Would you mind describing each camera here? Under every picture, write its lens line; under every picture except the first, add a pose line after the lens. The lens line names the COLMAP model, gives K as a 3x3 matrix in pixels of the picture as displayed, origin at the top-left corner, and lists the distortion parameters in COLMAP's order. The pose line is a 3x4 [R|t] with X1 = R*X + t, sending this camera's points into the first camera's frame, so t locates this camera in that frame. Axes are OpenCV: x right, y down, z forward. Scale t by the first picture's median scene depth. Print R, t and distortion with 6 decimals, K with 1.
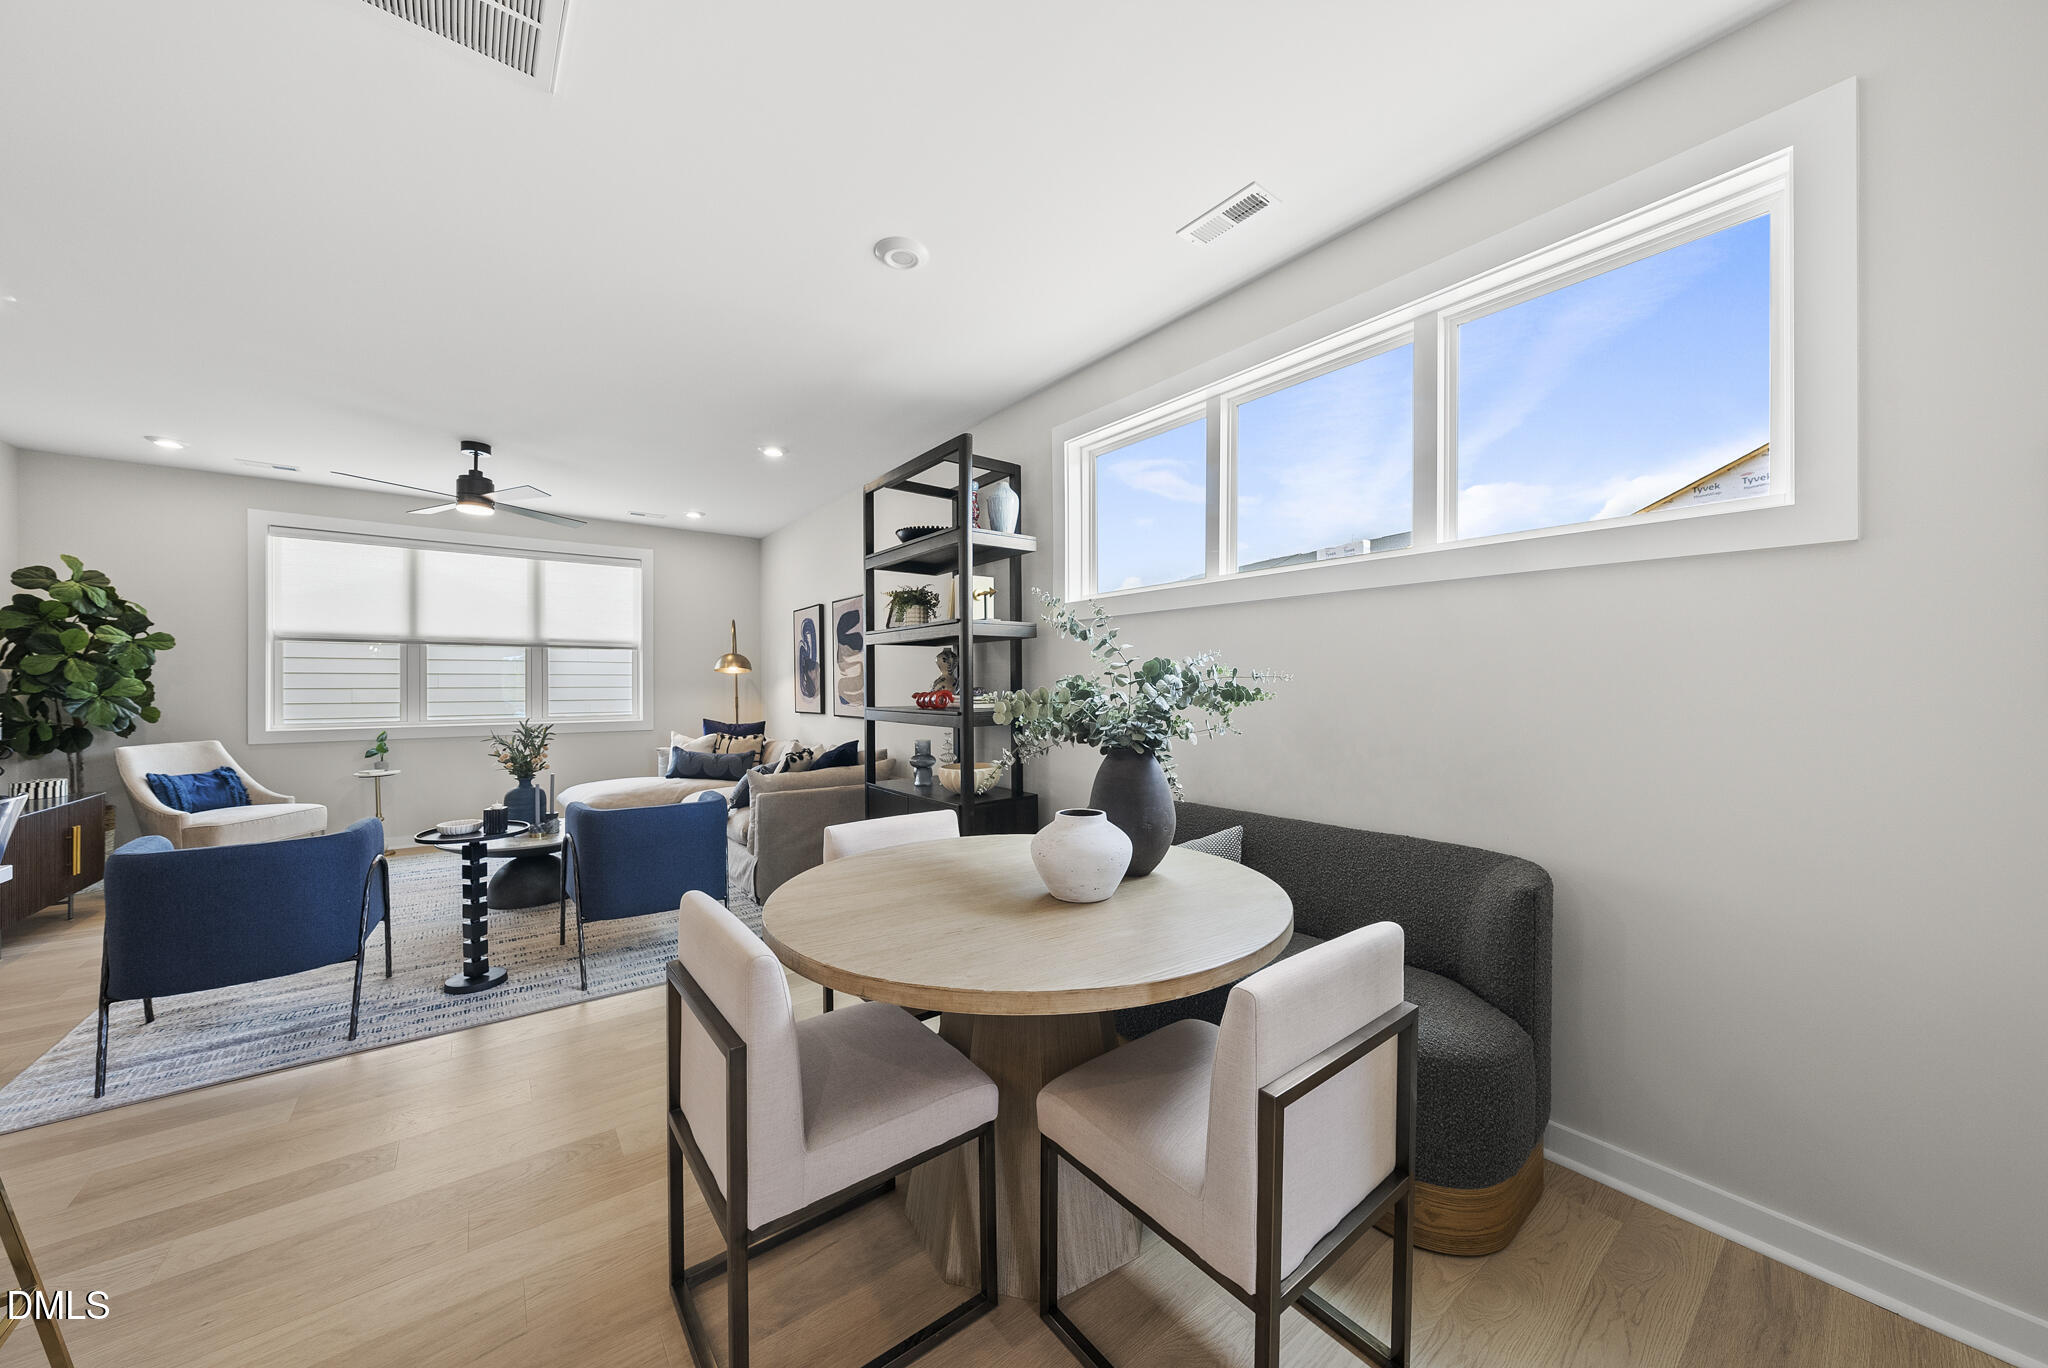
lens RADIAL K [[717.9, 0, 1025.3], [0, 717.9, 684.5], [0, 0, 1]] dist [-0.004063, 0.000010]
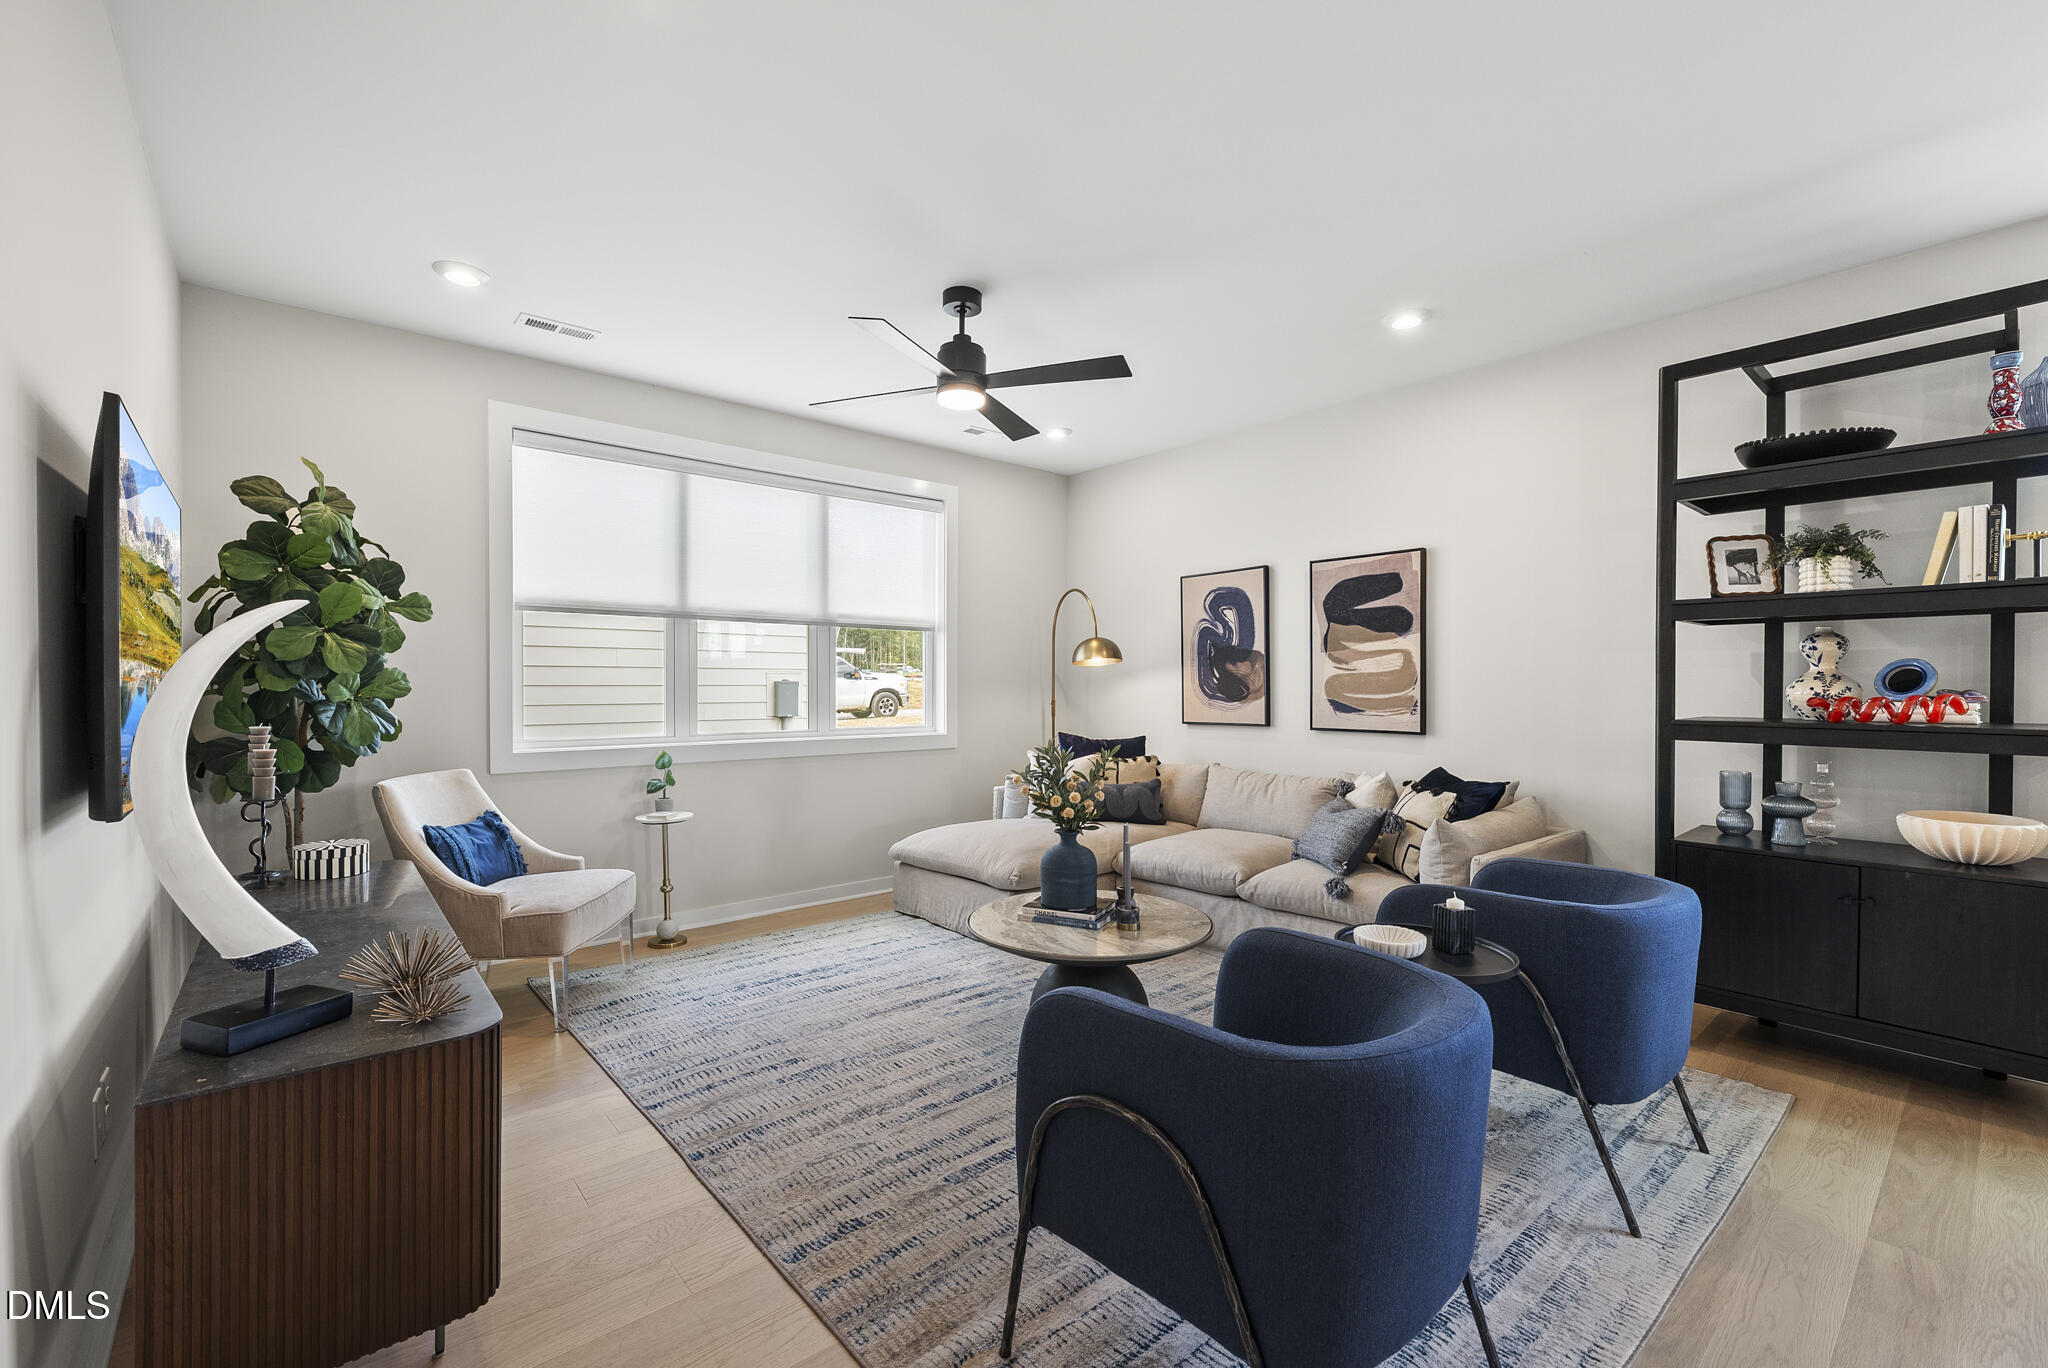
lens RADIAL K [[879.0, 0, 1024.4], [0, 879.0, 689.7], [0, 0, 1]] dist [0.000976, -0.000142]
pose [[0.999029, 0.004426, 0.043834, -0.639707], [-0.004696, 0.999971, 0.006069, 0.002309], [-0.043806, -0.006269, 0.999020, 0.199821]]
